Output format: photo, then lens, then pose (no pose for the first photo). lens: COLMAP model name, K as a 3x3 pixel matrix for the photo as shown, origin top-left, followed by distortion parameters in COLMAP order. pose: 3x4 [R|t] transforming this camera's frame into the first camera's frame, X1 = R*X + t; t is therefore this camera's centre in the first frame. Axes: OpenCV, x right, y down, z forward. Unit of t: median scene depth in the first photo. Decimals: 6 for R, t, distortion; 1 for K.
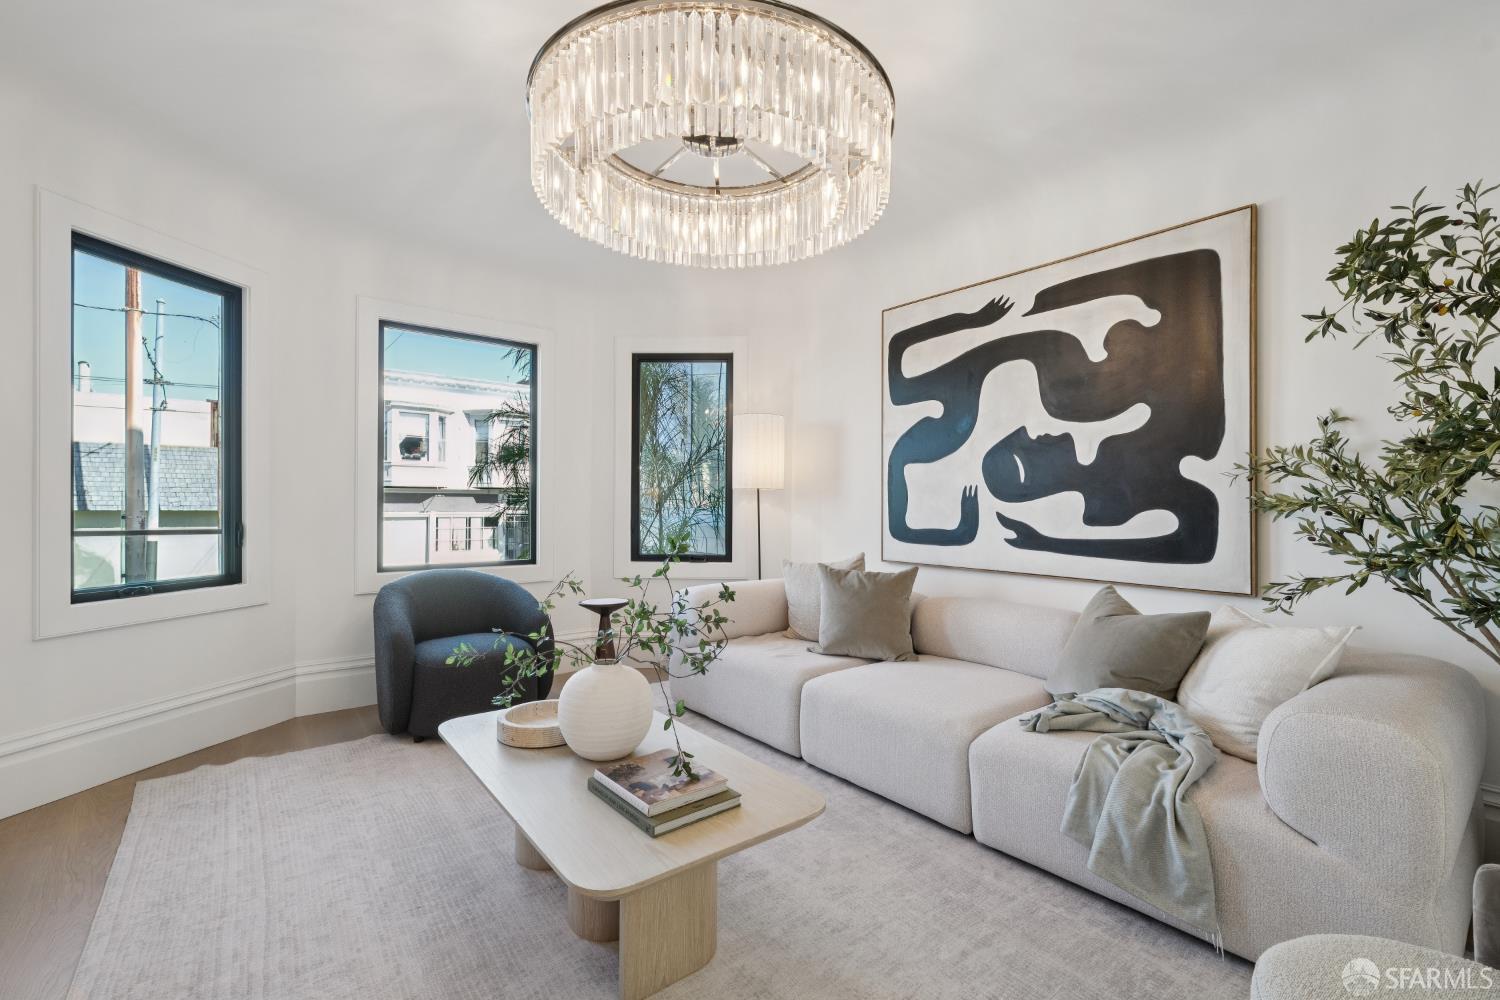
lens RADIAL K [[656.7, 0, 746.3], [0, 656.7, 504.8], [0, 0, 1]] dist [0.002966, 0.000155]
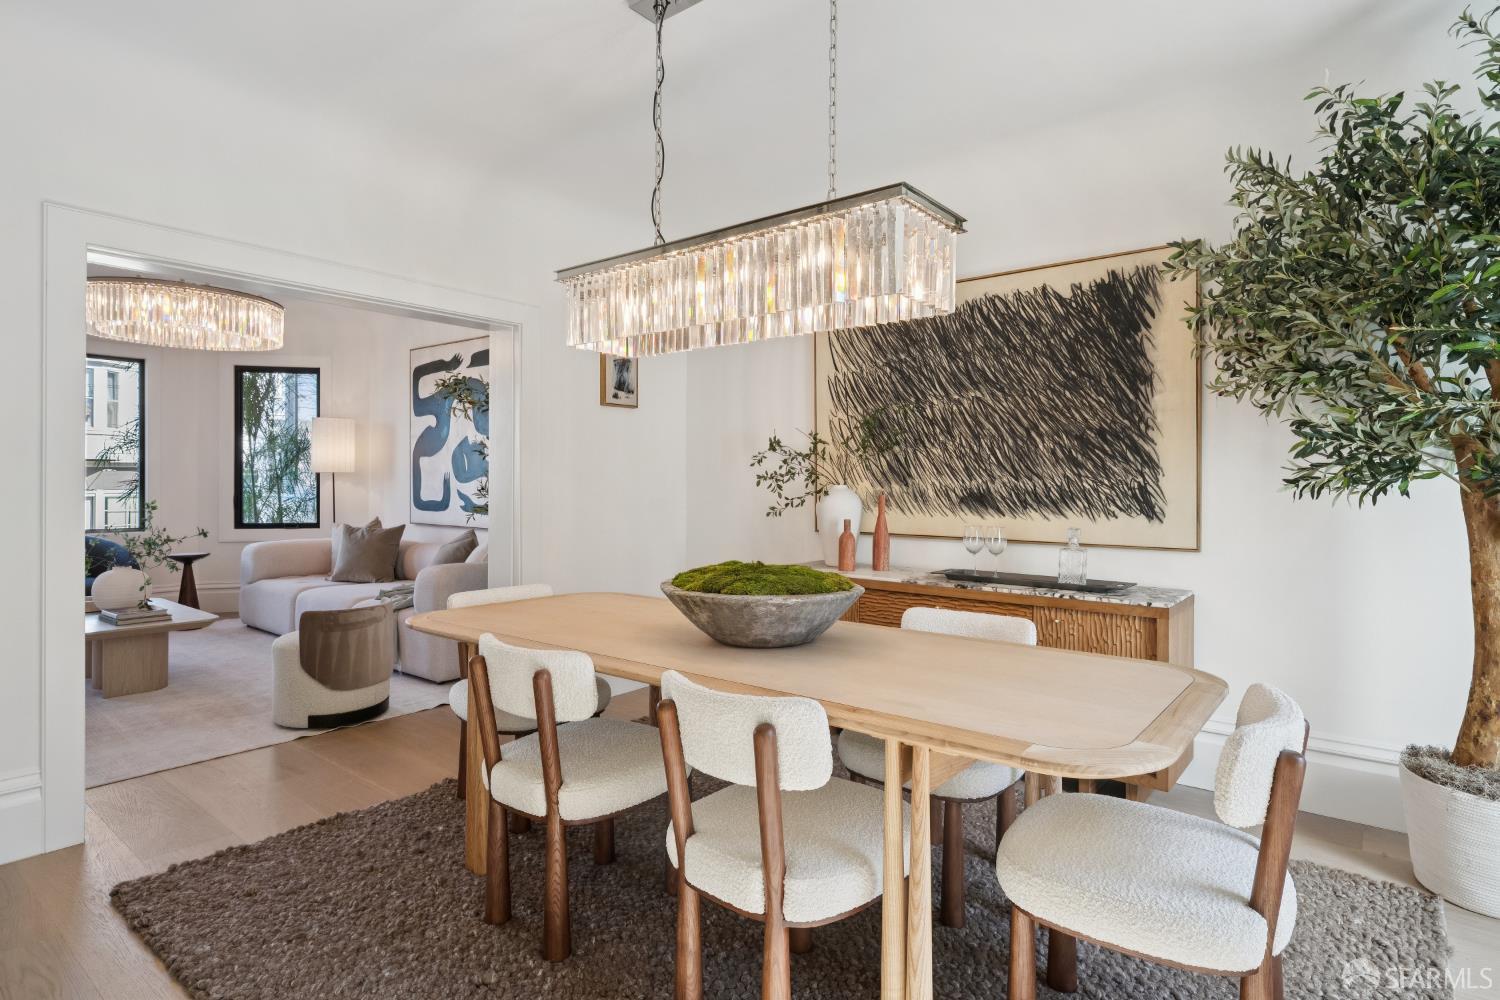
lens RADIAL K [[799.8, 0, 754.0], [0, 799.8, 493.9], [0, 0, 1]] dist [0.001284, -0.000059]
pose [[0.974682, -0.001728, 0.223587, 0.601368], [-0.001684, 0.999885, 0.015070, -0.007702], [-0.223588, -0.015065, 0.974567, -0.964875]]
